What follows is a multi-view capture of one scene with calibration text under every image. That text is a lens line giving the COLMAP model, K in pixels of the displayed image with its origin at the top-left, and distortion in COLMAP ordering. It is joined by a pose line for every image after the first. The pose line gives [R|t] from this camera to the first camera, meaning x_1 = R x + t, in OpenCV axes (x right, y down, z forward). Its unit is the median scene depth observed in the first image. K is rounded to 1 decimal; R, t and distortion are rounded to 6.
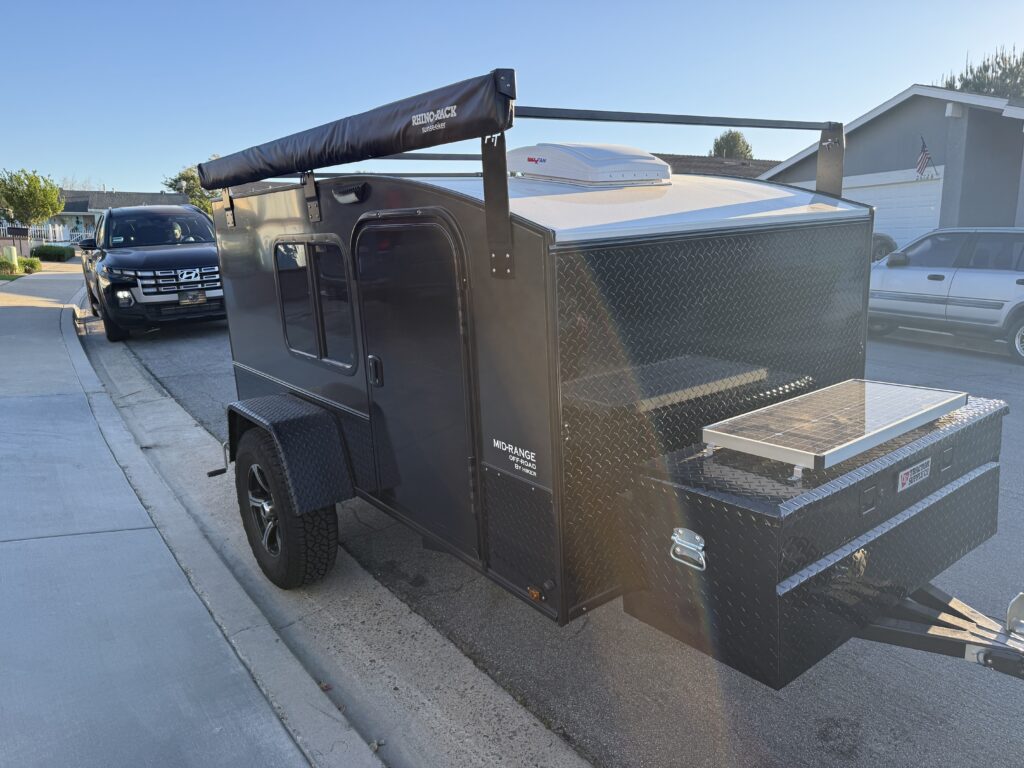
lens RADIAL K [[723.7, 0, 512.0], [0, 723.7, 384.0], [0, 0, 1]] dist [0.003735, -0.004506]
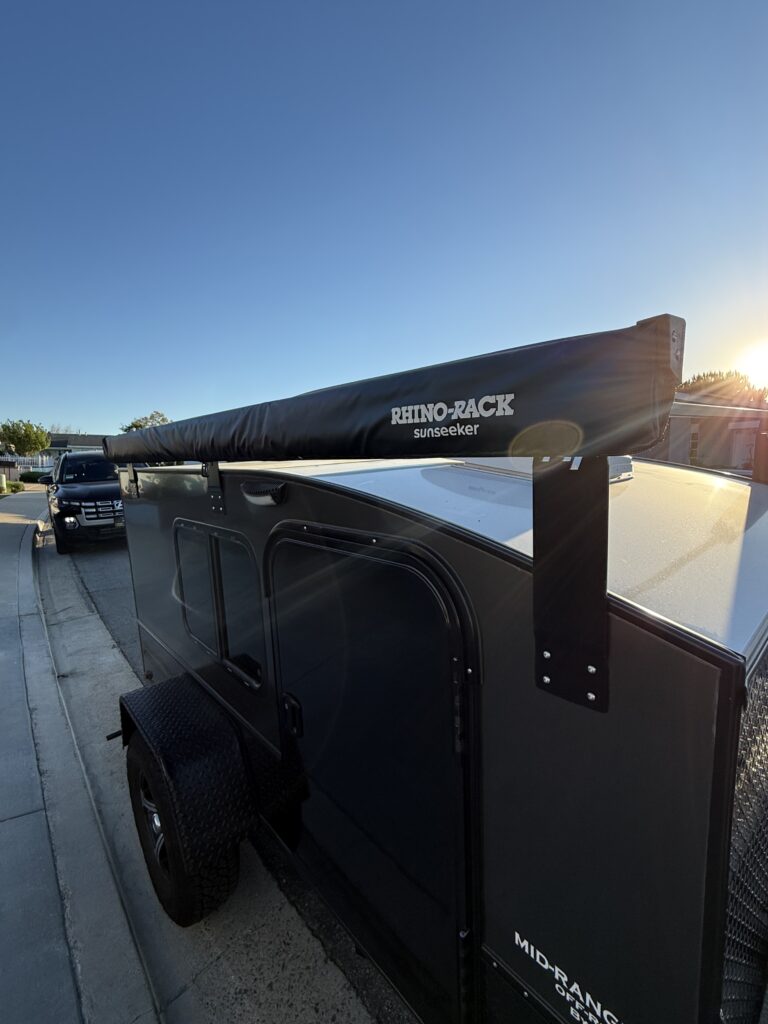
lens RADIAL K [[450.4, 0, 384.0], [0, 450.4, 512.0], [0, 0, 1]] dist [-0.000761, -0.000483]
pose [[0.996530, -0.007383, 0.082910, -0.063874], [0.014740, 0.995969, -0.088475, -0.093762], [-0.081923, 0.089390, 0.992622, 0.238778]]
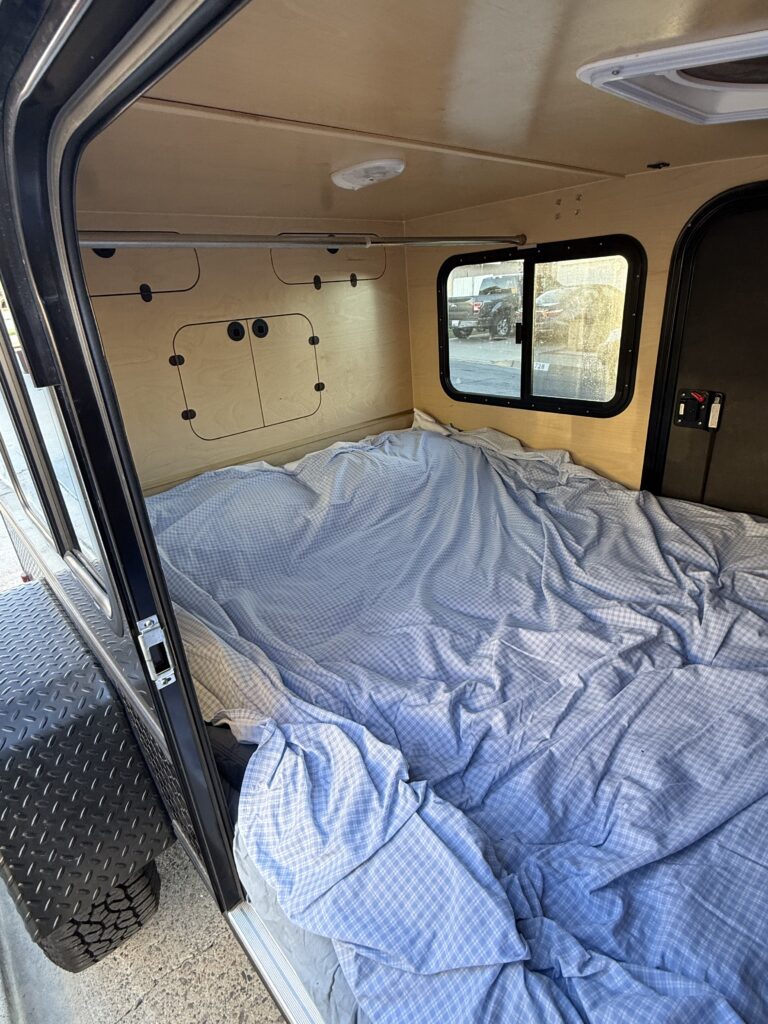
lens RADIAL K [[523.3, 0, 384.0], [0, 523.3, 512.0], [0, 0, 1]] dist [-0.004606, -0.000598]
pose [[0.995444, -0.063212, 0.071378, -0.051160], [0.050560, 0.984674, 0.166914, -0.059183], [-0.080835, -0.162544, 0.983384, 0.386918]]
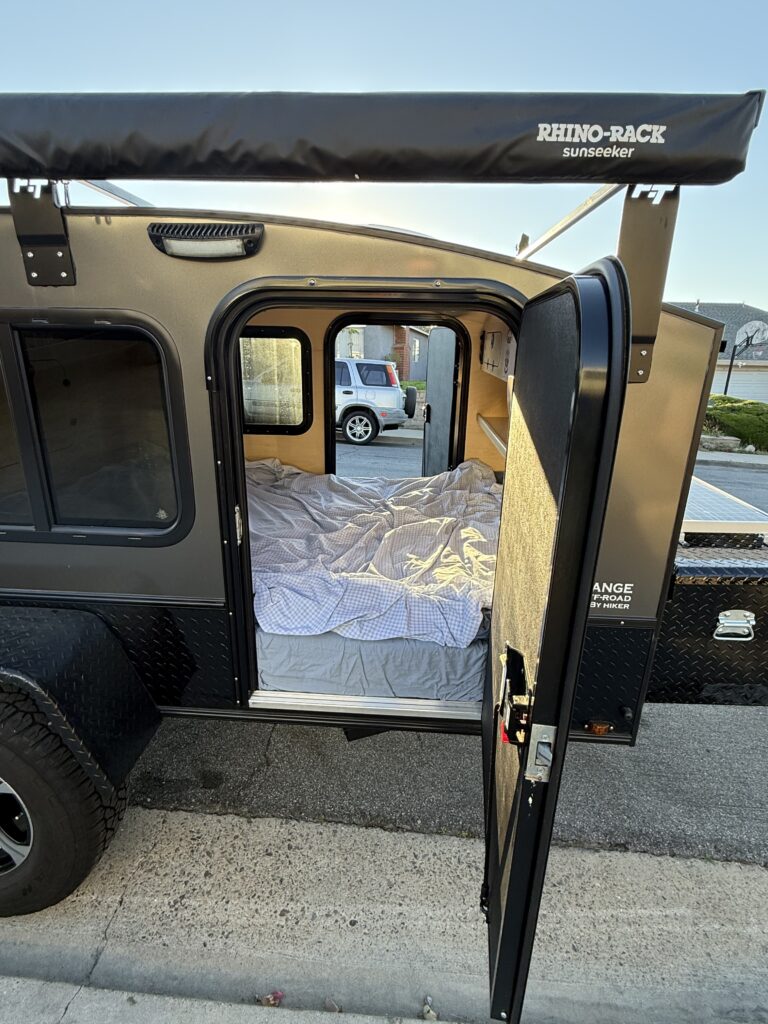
lens RADIAL K [[523.3, 0, 384.0], [0, 523.3, 512.0], [0, 0, 1]] dist [-0.004606, -0.000598]
pose [[0.650265, -0.190948, 0.735320, -0.227492], [0.125130, 0.981599, 0.144245, -0.044647], [-0.749332, -0.001786, 0.662192, 0.293242]]
